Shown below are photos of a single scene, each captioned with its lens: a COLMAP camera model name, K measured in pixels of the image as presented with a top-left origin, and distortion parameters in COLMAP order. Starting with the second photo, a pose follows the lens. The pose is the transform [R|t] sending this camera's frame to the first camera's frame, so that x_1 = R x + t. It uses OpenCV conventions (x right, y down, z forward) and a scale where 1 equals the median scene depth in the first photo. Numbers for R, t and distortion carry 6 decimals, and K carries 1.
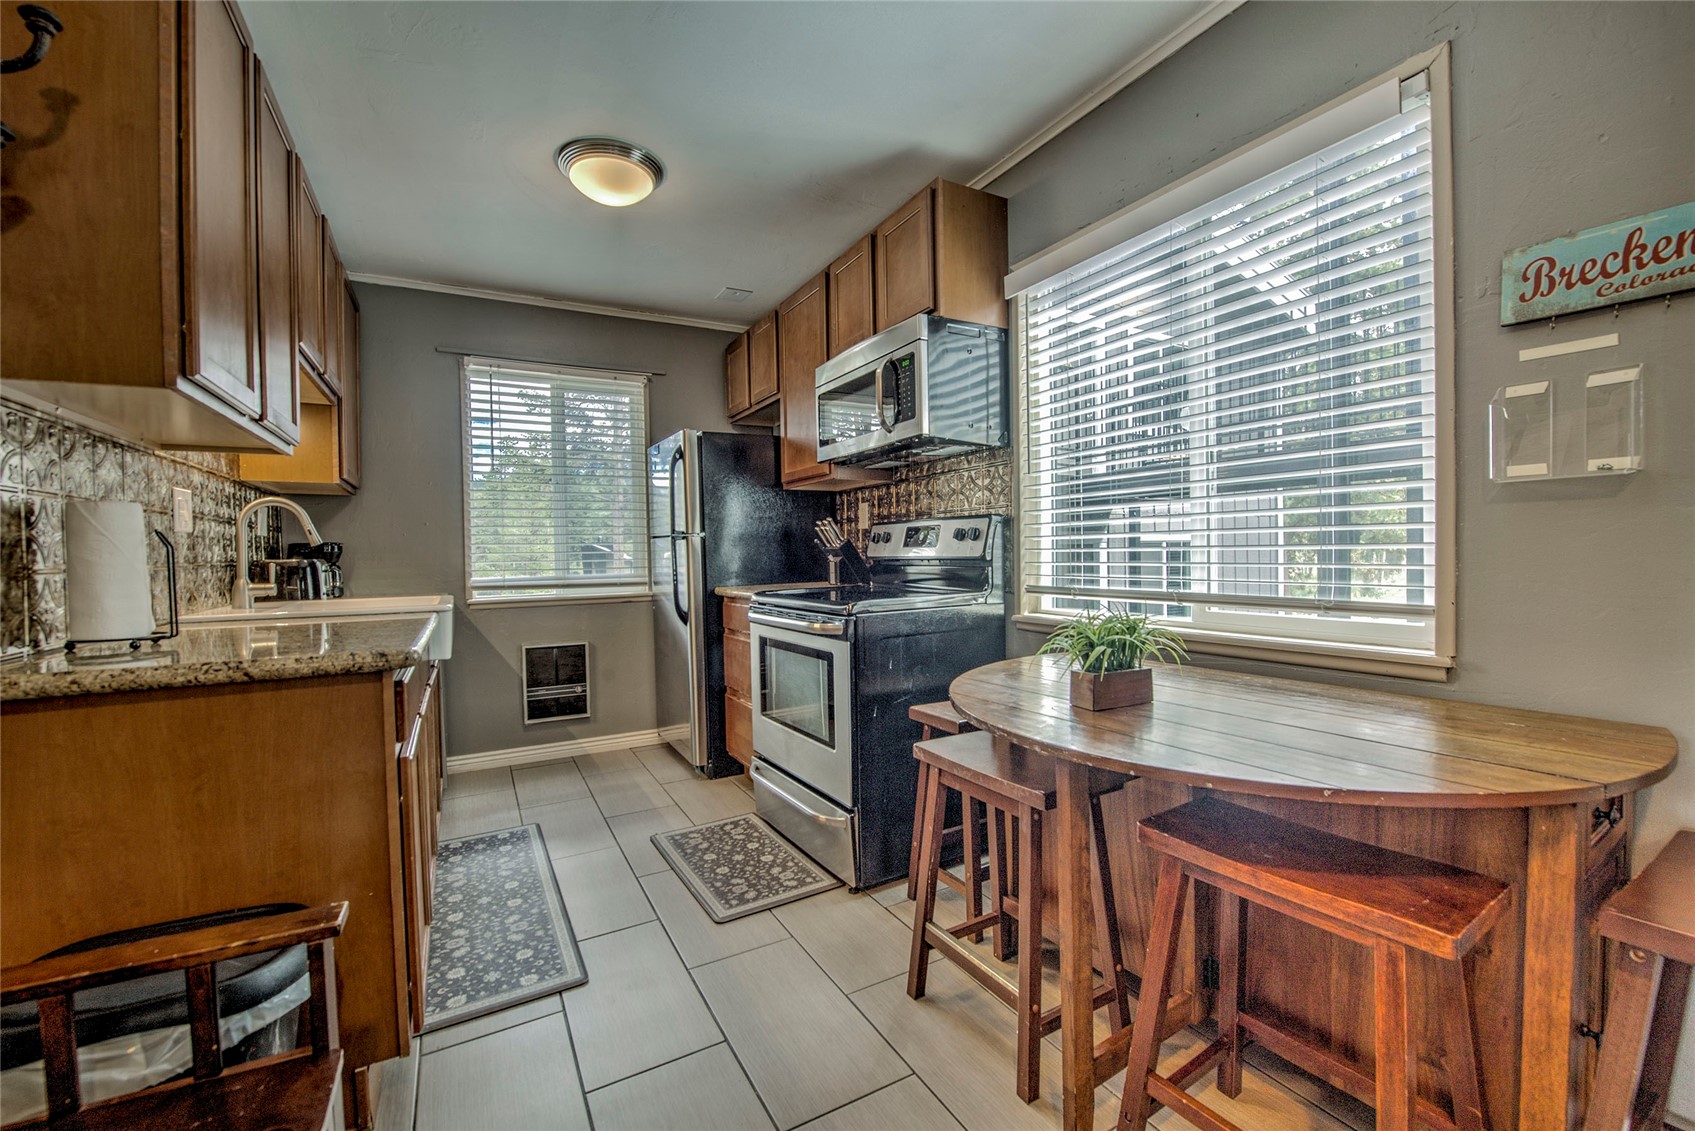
lens RADIAL K [[696.8, 0, 854.1], [0, 696.8, 572.2], [0, 0, 1]] dist [-0.020709, -0.001444]
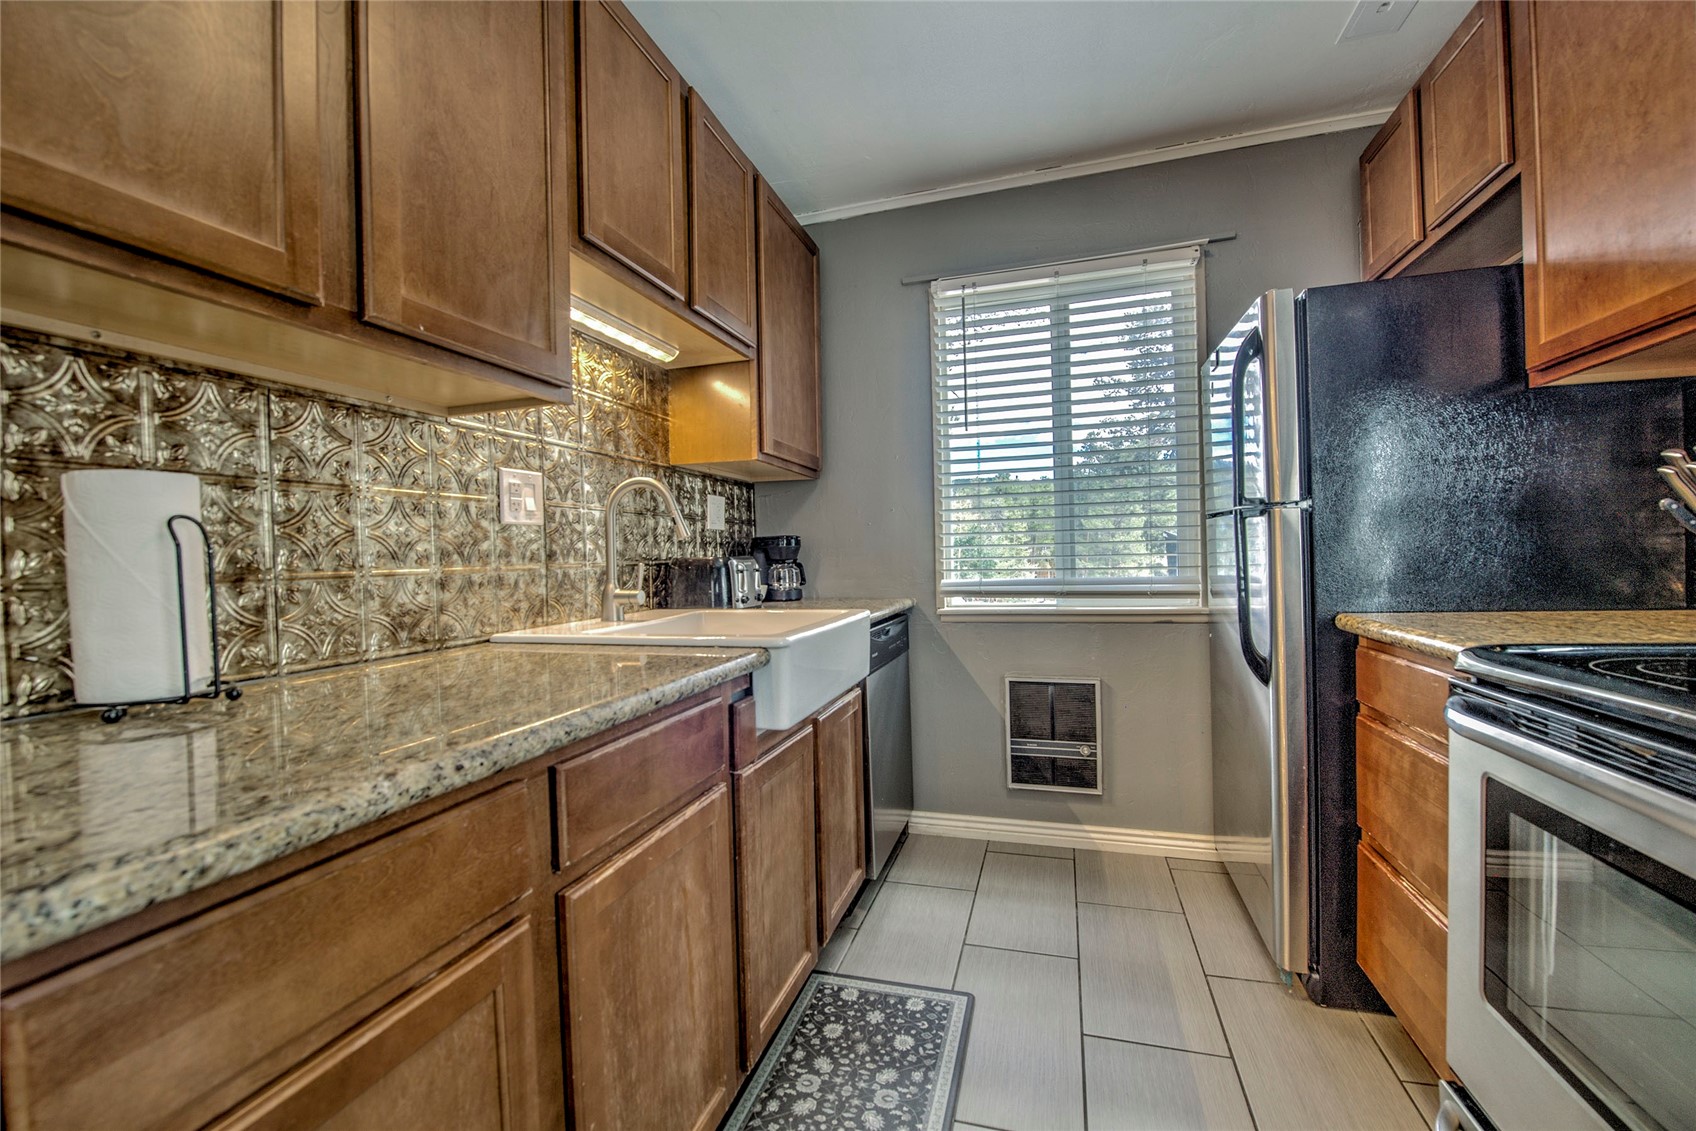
lens RADIAL K [[697.2, 0, 844.7], [0, 697.2, 569.5], [0, 0, 1]] dist [-0.020709, -0.001444]
pose [[0.688703, 0.014152, -0.724905, -0.088883], [-0.006489, 0.999890, 0.013355, -0.012171], [0.725015, -0.004494, 0.688719, 0.433076]]
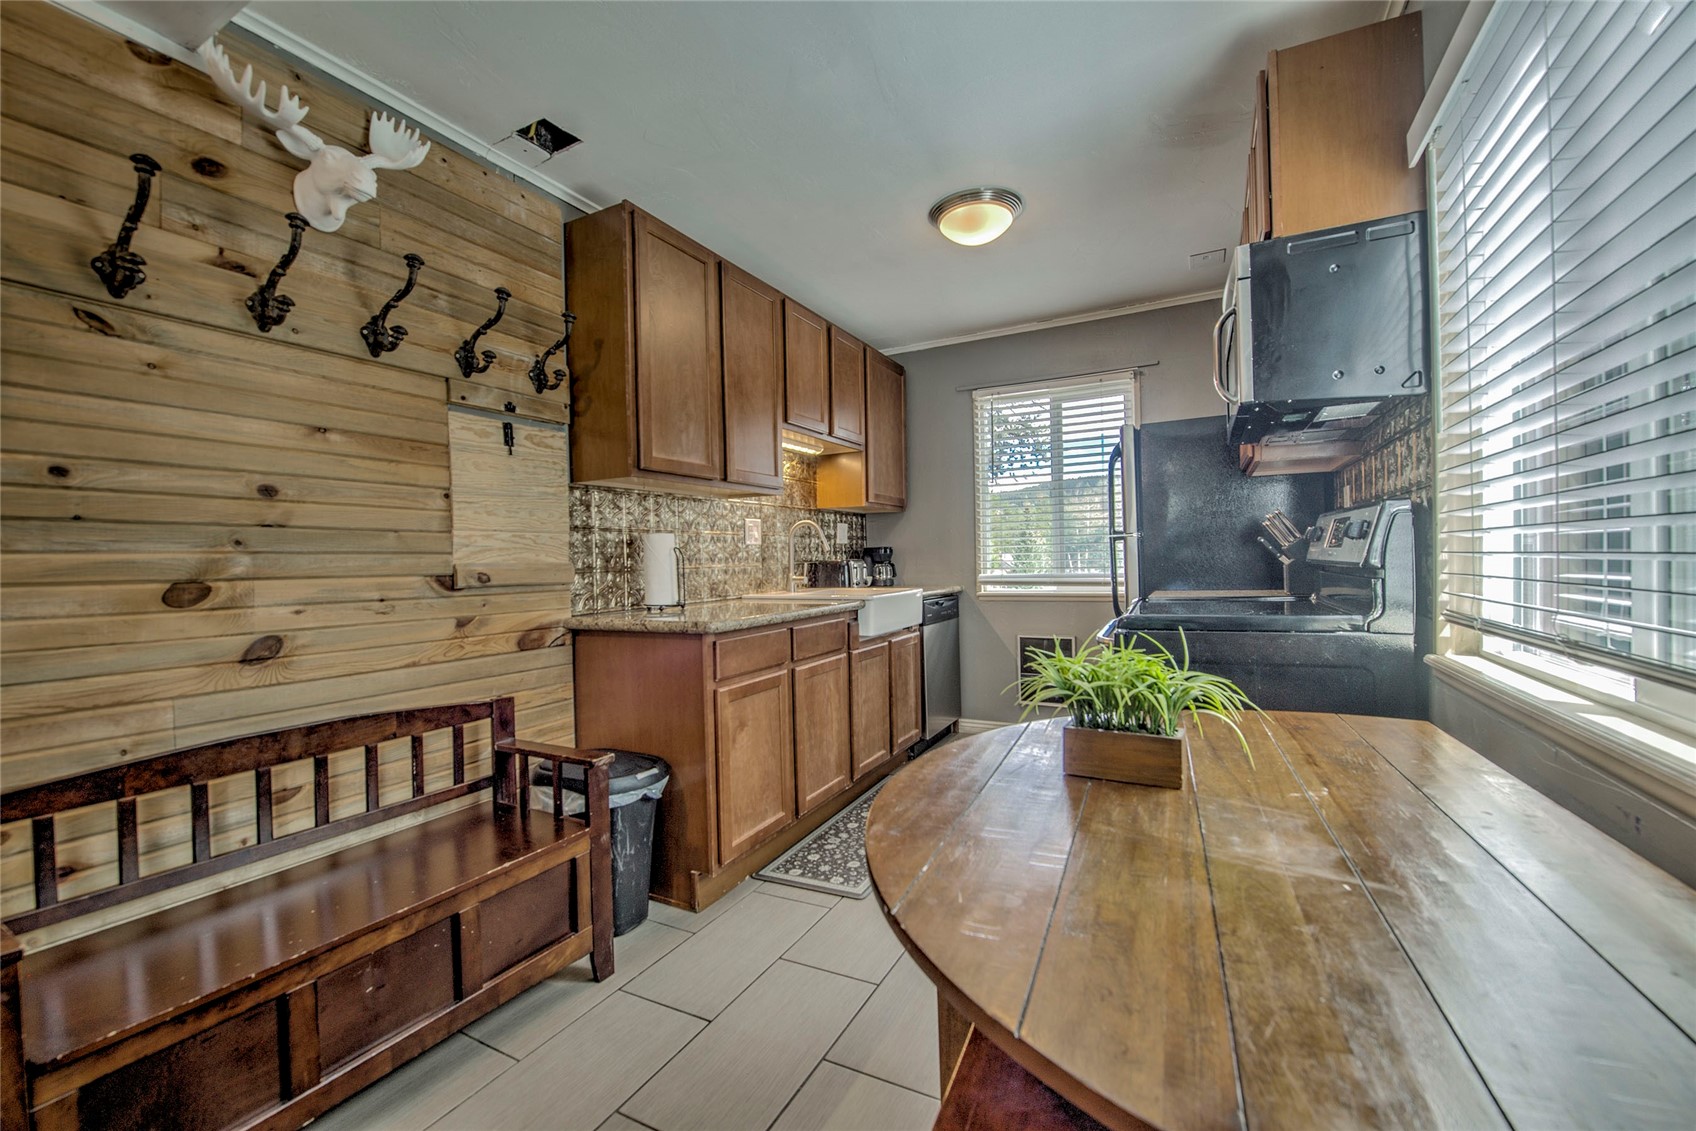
lens RADIAL K [[697.2, 0, 835.7], [0, 697.2, 566.4], [0, 0, 1]] dist [-0.020709, -0.001444]
pose [[0.538963, 0.015147, -0.842193, 0.348556], [-0.011065, 0.999879, 0.010902, -0.015958], [0.842257, 0.003443, 0.539065, 0.145755]]
